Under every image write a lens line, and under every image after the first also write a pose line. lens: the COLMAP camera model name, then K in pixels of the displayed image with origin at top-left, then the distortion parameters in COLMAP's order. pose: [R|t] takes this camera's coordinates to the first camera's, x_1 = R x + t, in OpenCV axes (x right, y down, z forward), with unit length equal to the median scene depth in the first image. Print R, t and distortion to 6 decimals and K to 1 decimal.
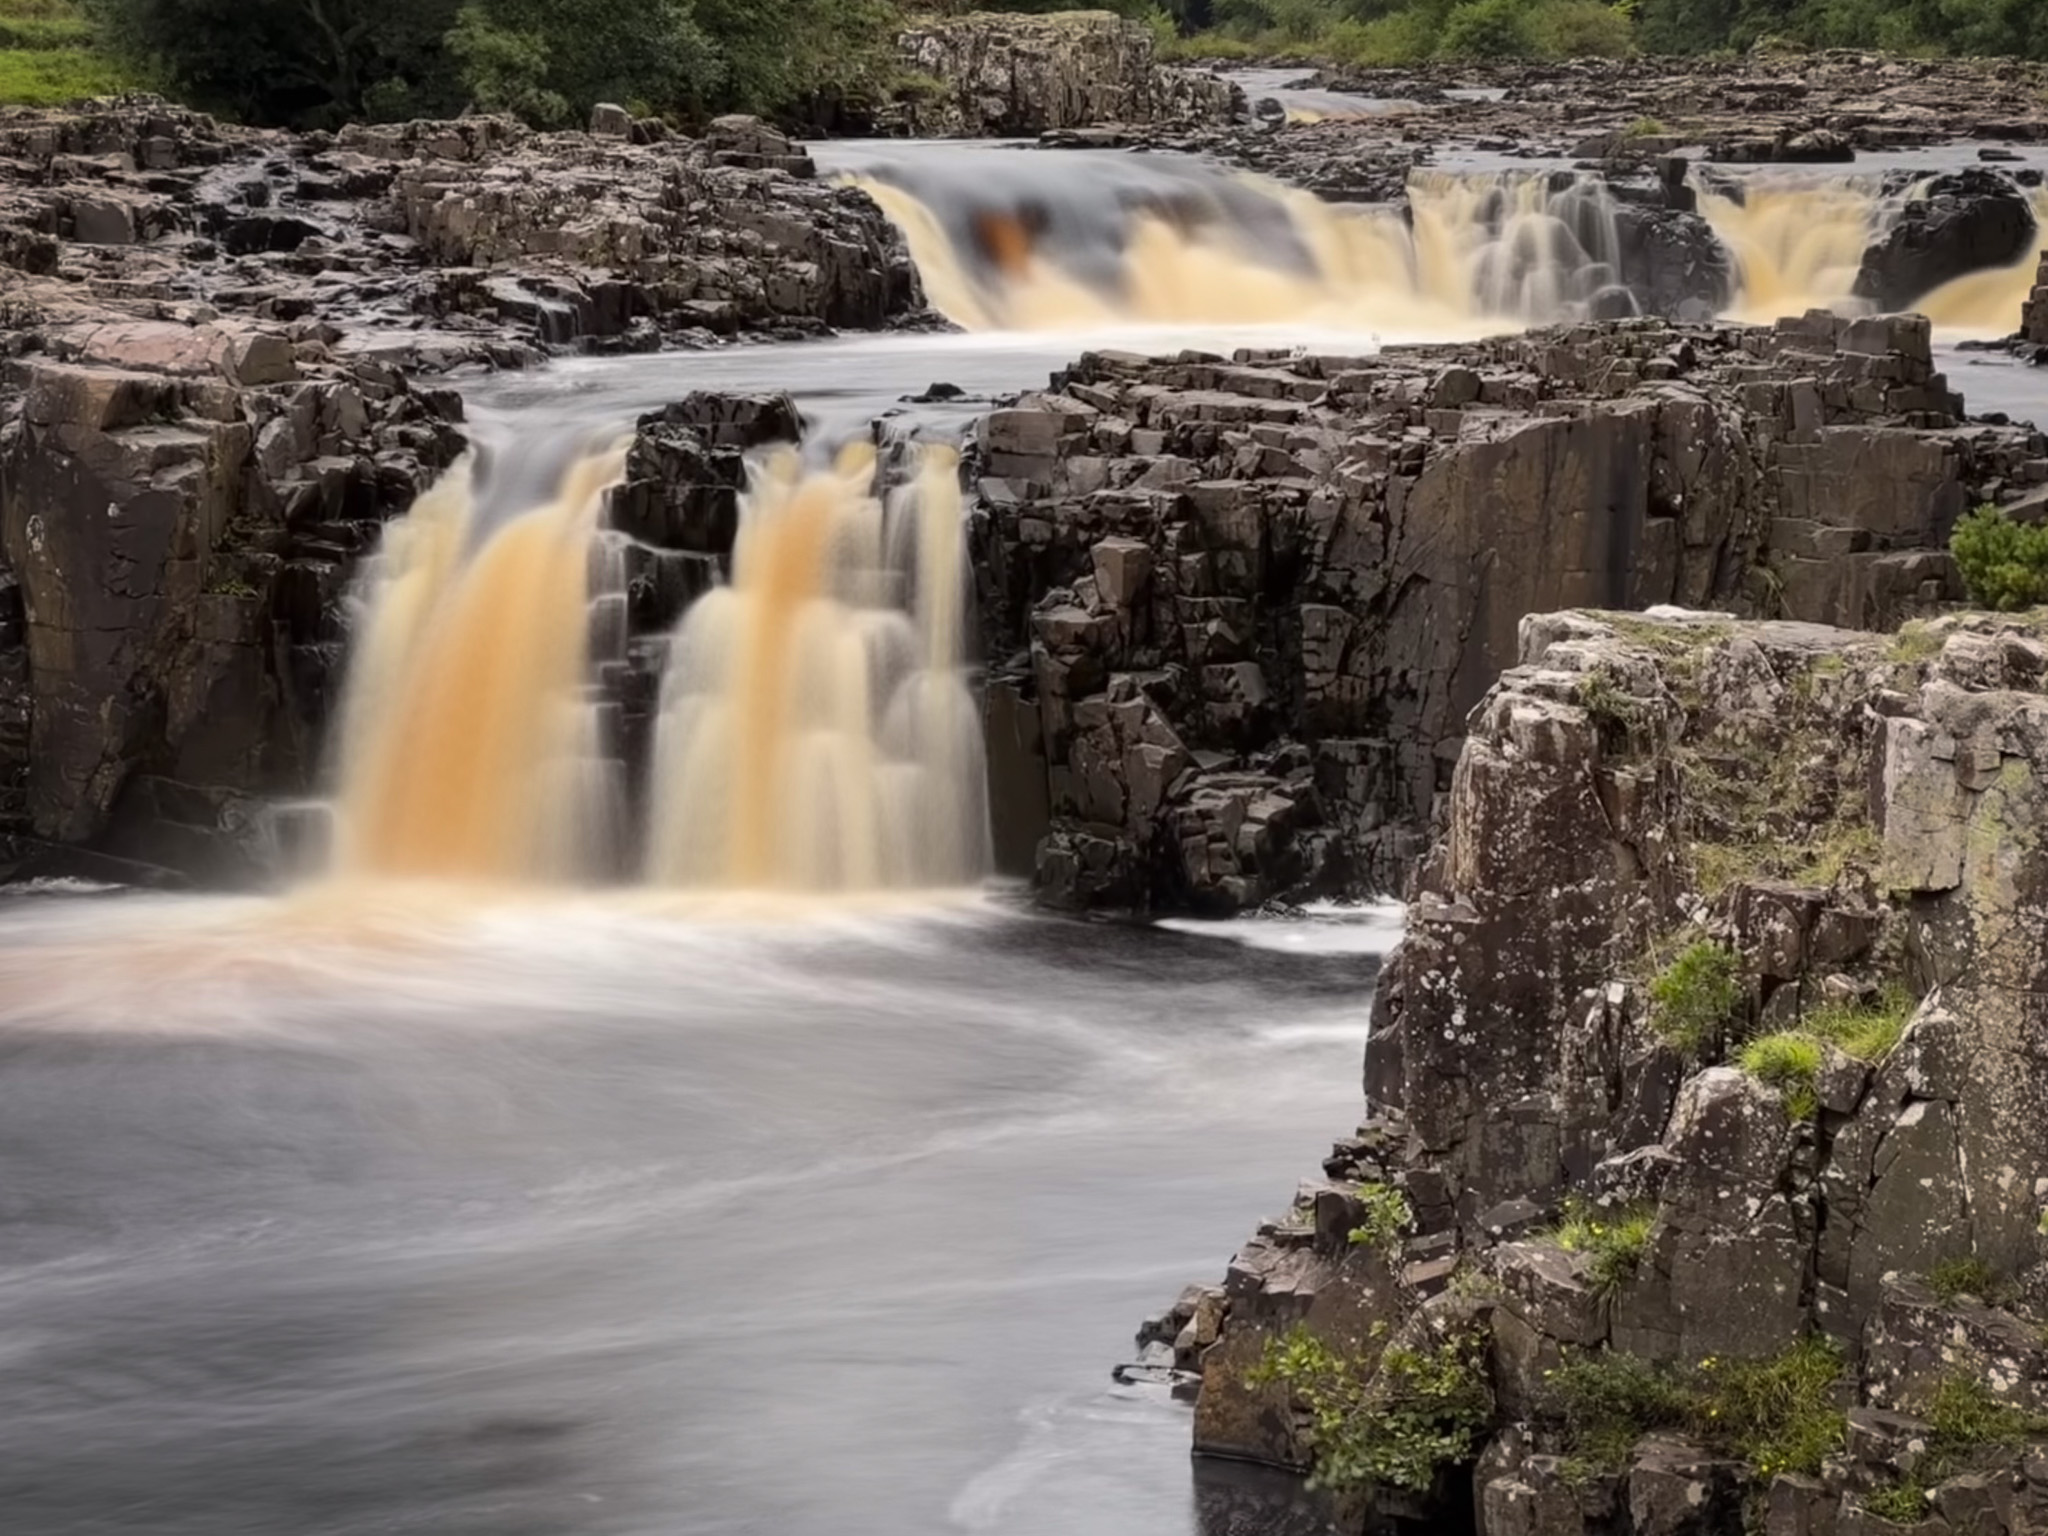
lens RADIAL K [[5830.5, 0, 1234.5], [0, 5830.5, 611.7], [0, 0, 1]] dist [0.046812, 0.000000]
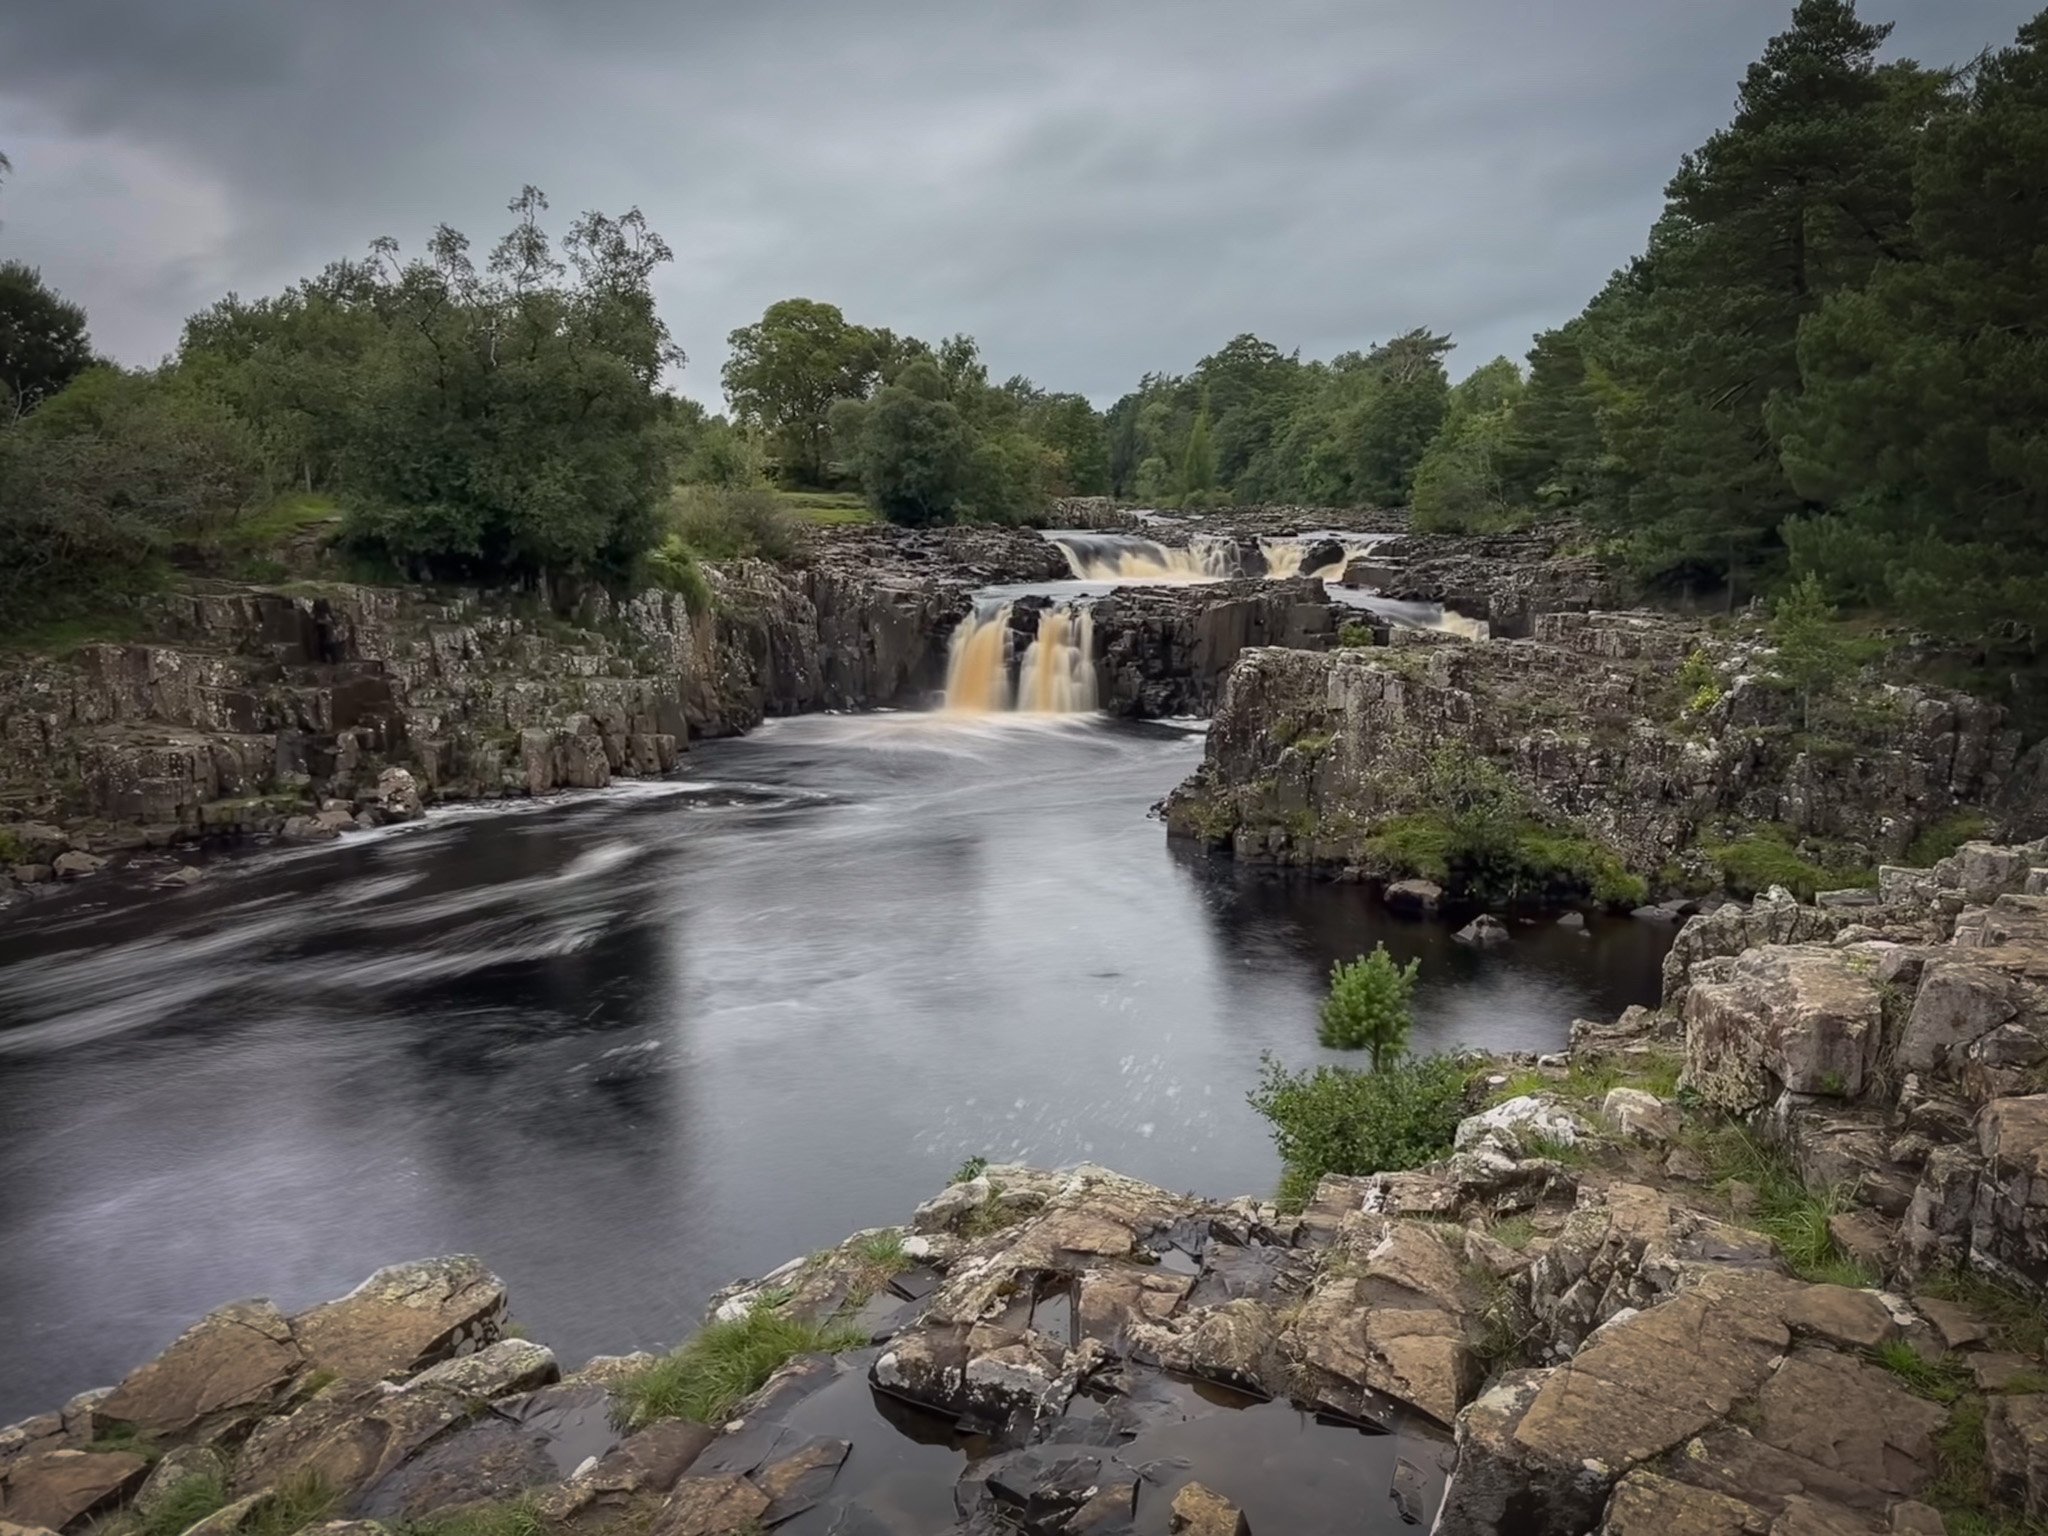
lens RADIAL K [[1509.0, 0, 1020.8], [0, 1509.0, 779.2], [0, 0, 1]] dist [0.092017, -0.047348]
pose [[0.998112, 0.011448, -0.060345, -0.030694], [-0.006227, 0.996274, 0.086017, 0.001389], [0.061105, -0.085479, 0.994464, -0.107058]]
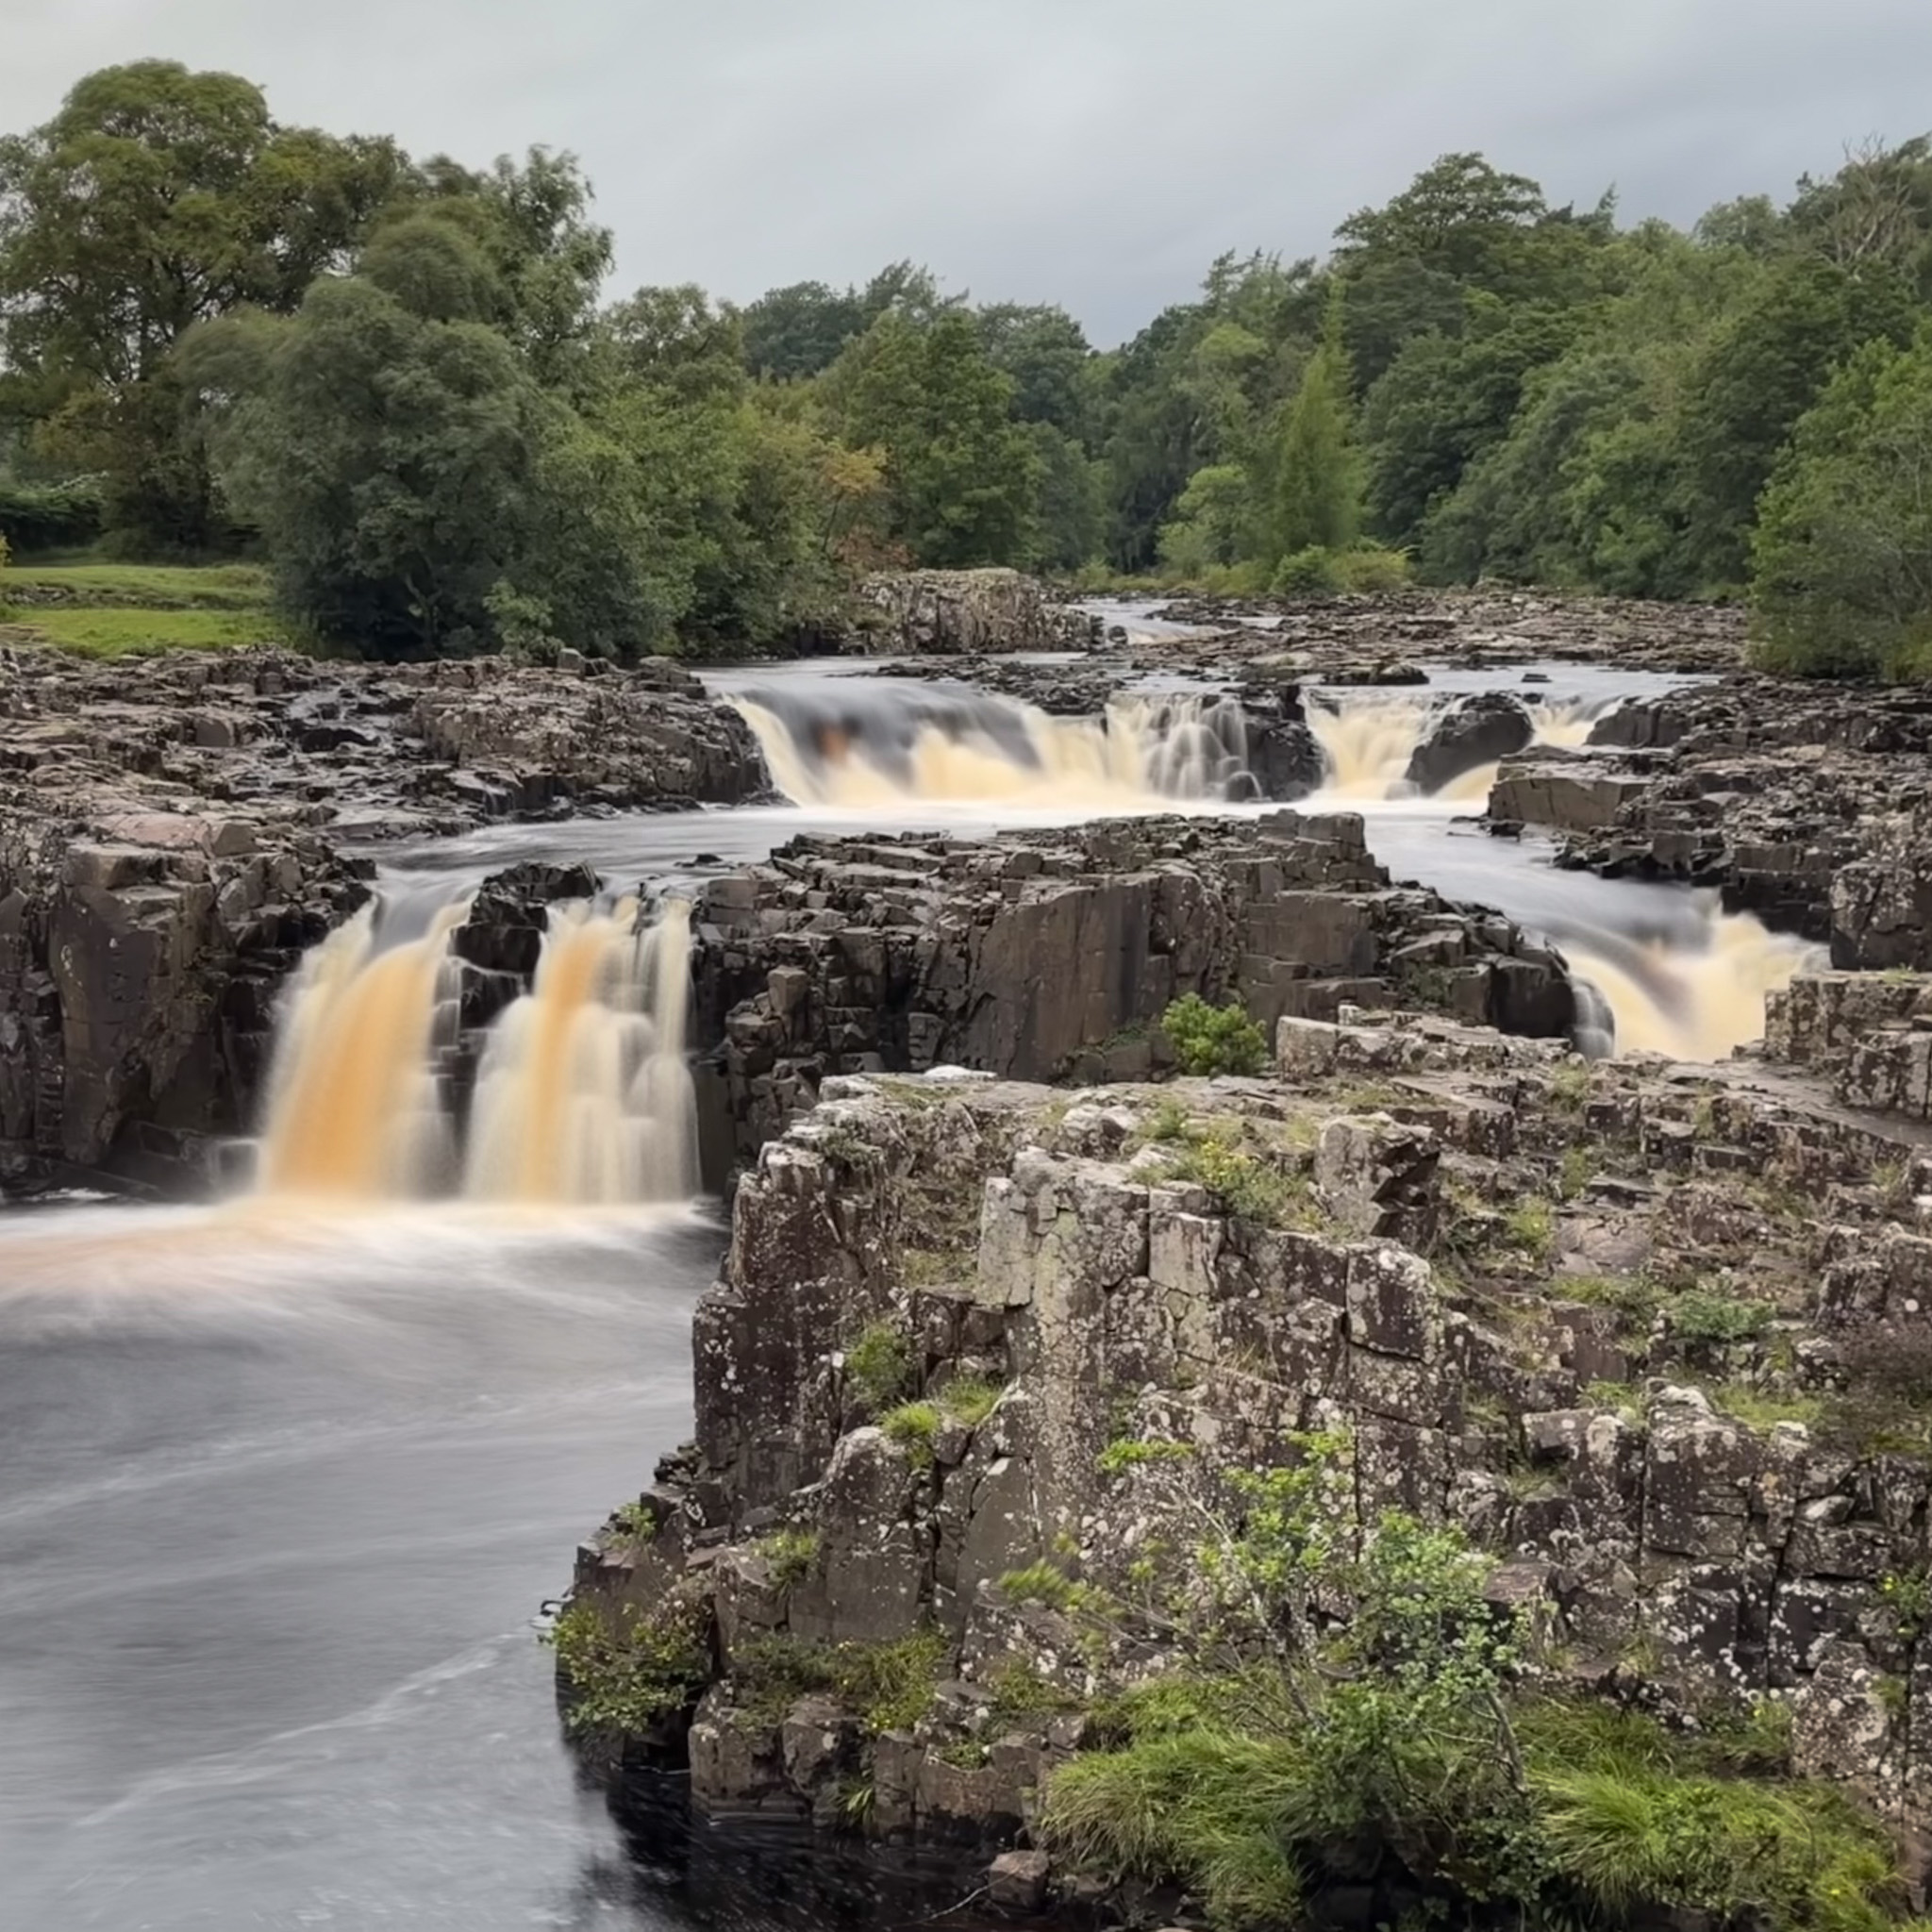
lens RADIAL K [[3739.8, 0, 893.4], [0, 3739.8, 964.0], [0, 0, 1]] dist [0.103406, 0.000000]
pose [[0.995185, 0.008388, -0.097653, 0.098146], [-0.007393, 0.999917, 0.010554, -0.023257], [0.097734, -0.009782, 0.995165, 0.064422]]
